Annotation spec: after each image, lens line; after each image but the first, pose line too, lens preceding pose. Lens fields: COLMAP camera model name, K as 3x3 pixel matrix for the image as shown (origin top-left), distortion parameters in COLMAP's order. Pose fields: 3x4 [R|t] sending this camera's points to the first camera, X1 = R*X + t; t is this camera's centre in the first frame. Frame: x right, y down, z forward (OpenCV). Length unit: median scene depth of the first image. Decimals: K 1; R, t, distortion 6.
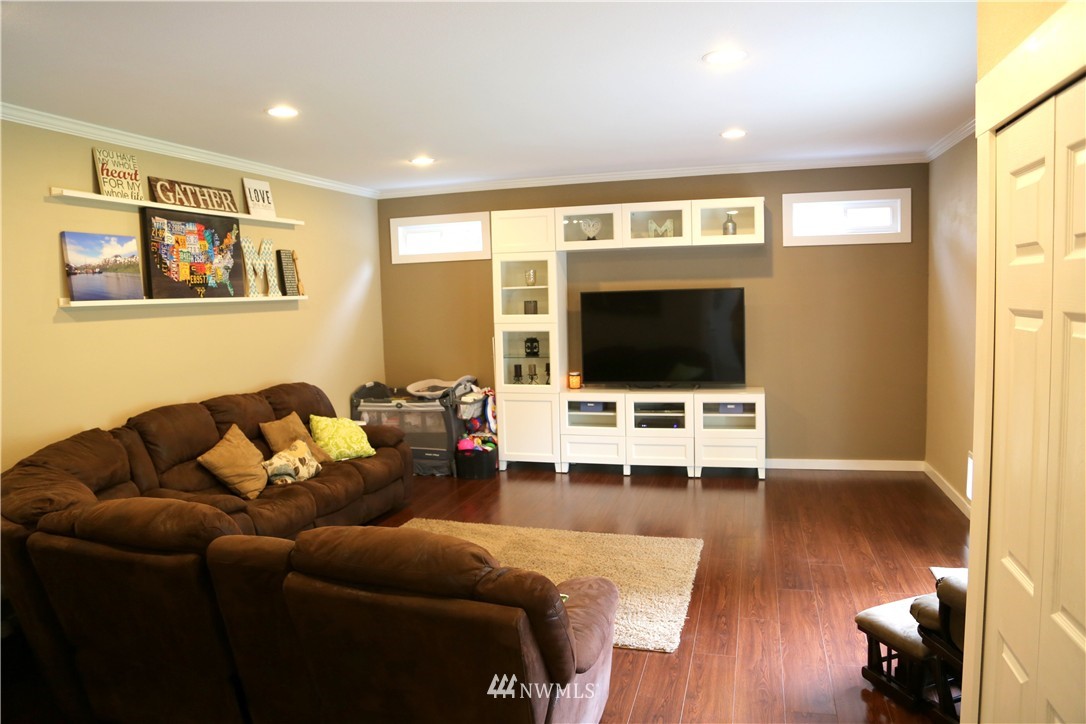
lens RADIAL K [[729.1, 0, 543.0], [0, 729.1, 362.0], [0, 0, 1]] dist [-0.140520, 0.080916]
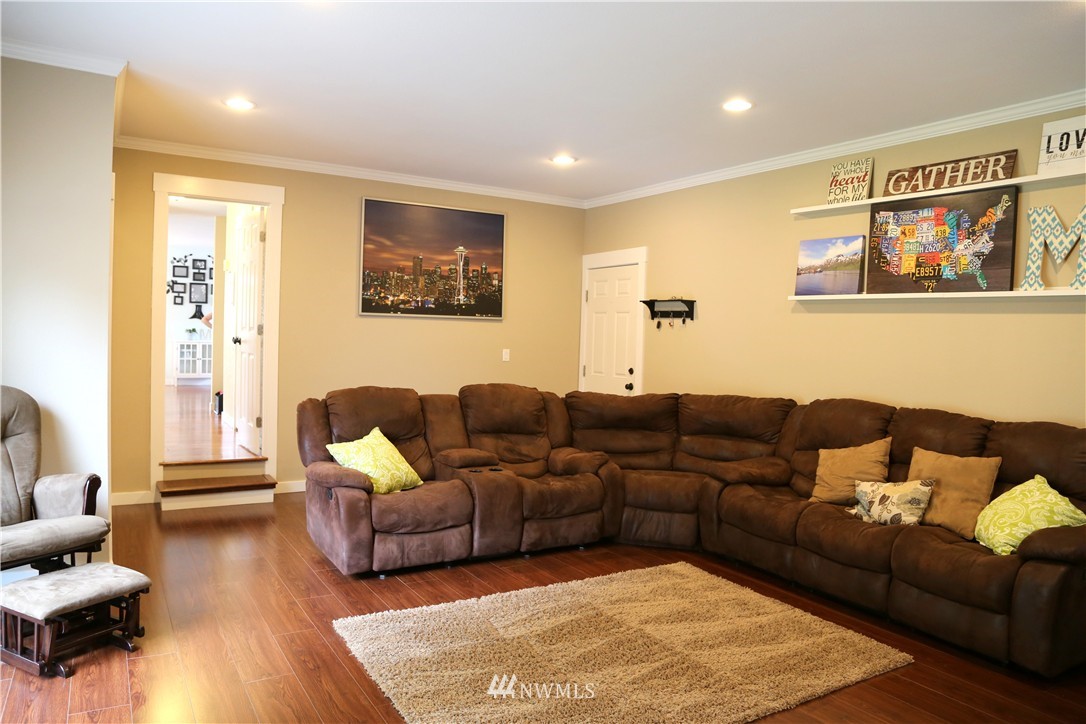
lens RADIAL K [[729.1, 0, 543.0], [0, 729.1, 362.0], [0, 0, 1]] dist [-0.140520, 0.080916]
pose [[-0.667528, 0.044853, -0.743233, 0.502822], [-0.075804, 0.988904, 0.127761, -0.083535], [0.740716, 0.141624, -0.656721, 1.276101]]
